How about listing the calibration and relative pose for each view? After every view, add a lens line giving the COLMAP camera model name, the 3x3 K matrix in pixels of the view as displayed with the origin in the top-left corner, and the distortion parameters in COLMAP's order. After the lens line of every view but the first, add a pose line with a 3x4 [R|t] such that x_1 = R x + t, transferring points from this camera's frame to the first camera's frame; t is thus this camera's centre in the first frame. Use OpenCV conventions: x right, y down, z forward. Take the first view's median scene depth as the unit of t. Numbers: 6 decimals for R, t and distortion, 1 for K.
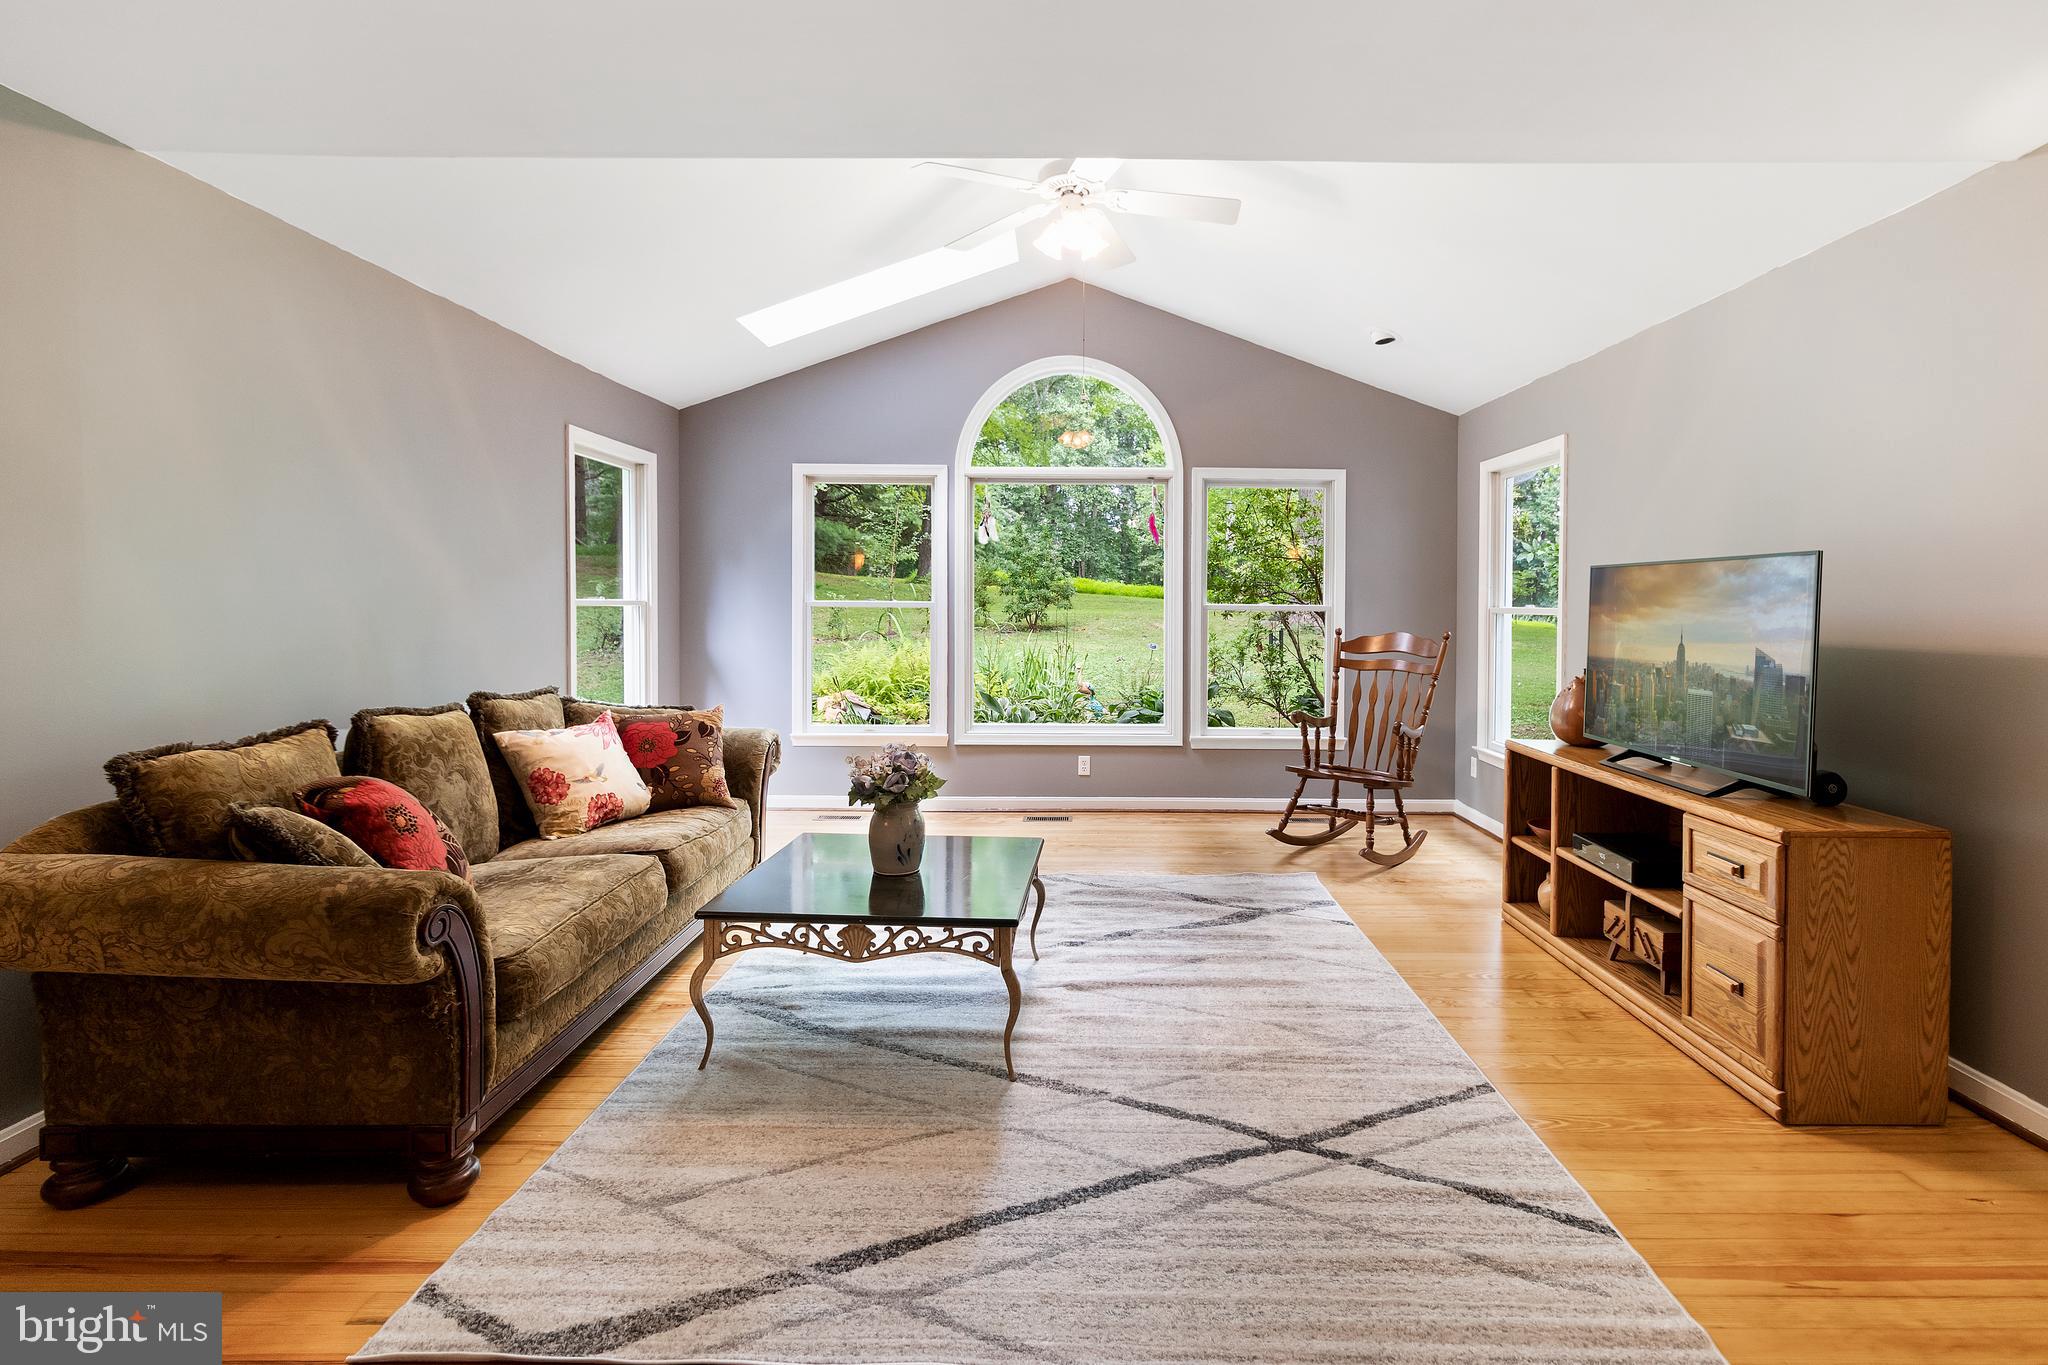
lens RADIAL K [[954.0, 0, 1098.2], [0, 954.0, 630.4], [0, 0, 1]] dist [-0.000769, 0.000777]
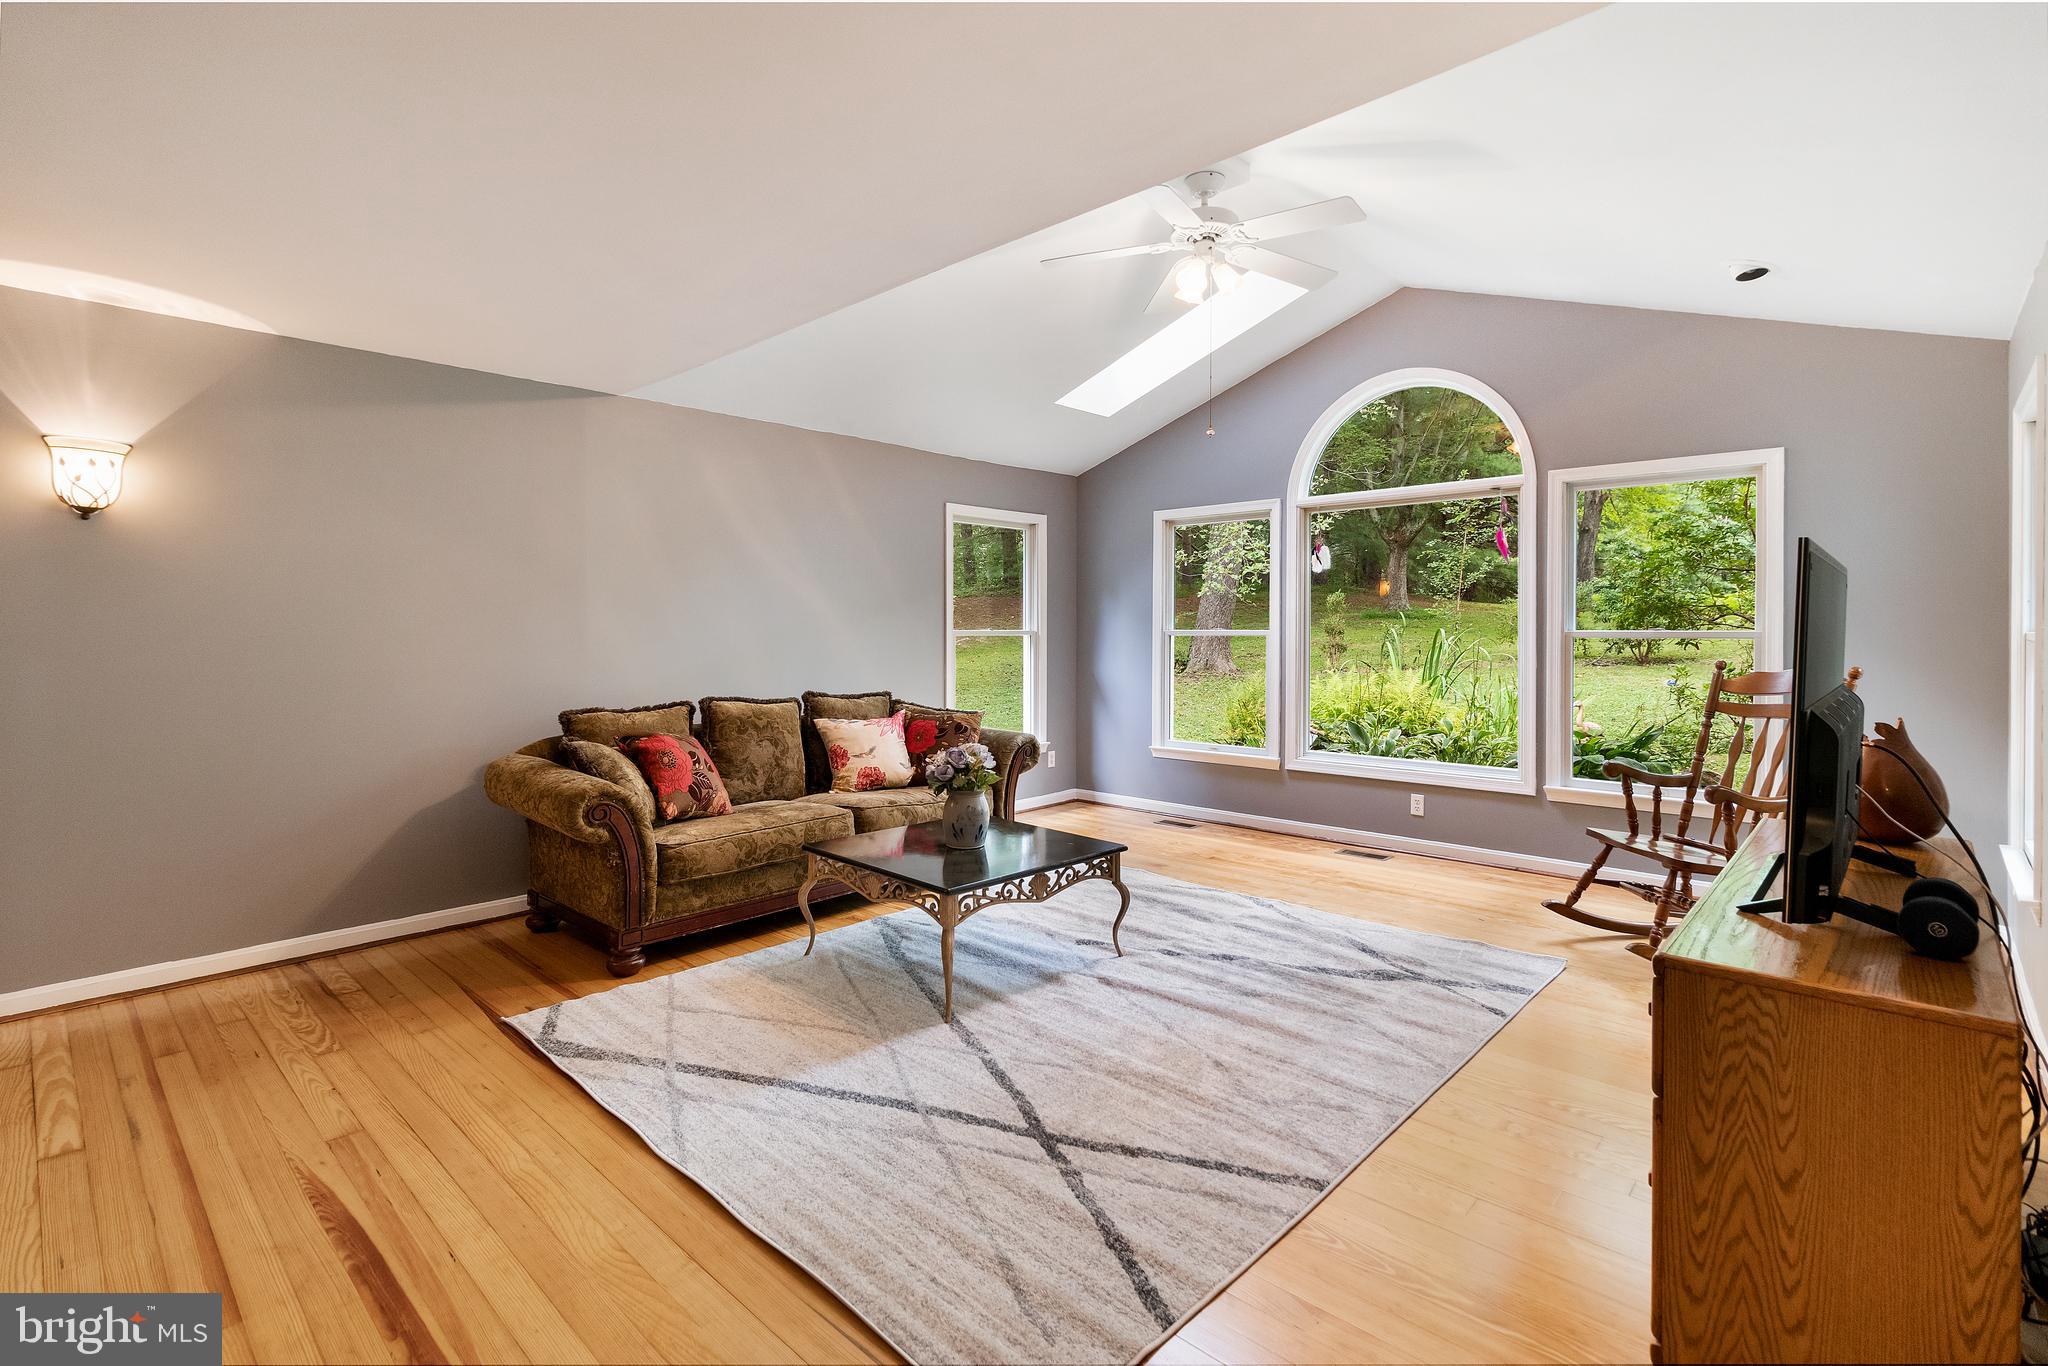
lens RADIAL K [[954.0, 0, 1086.6], [0, 954.0, 648.5], [0, 0, 1]] dist [-0.000769, 0.000777]
pose [[0.735244, 0.004422, -0.677788, 0.805387], [-0.013444, 0.999877, -0.008060, 0.002456], [0.677669, 0.015038, 0.735214, 0.204736]]
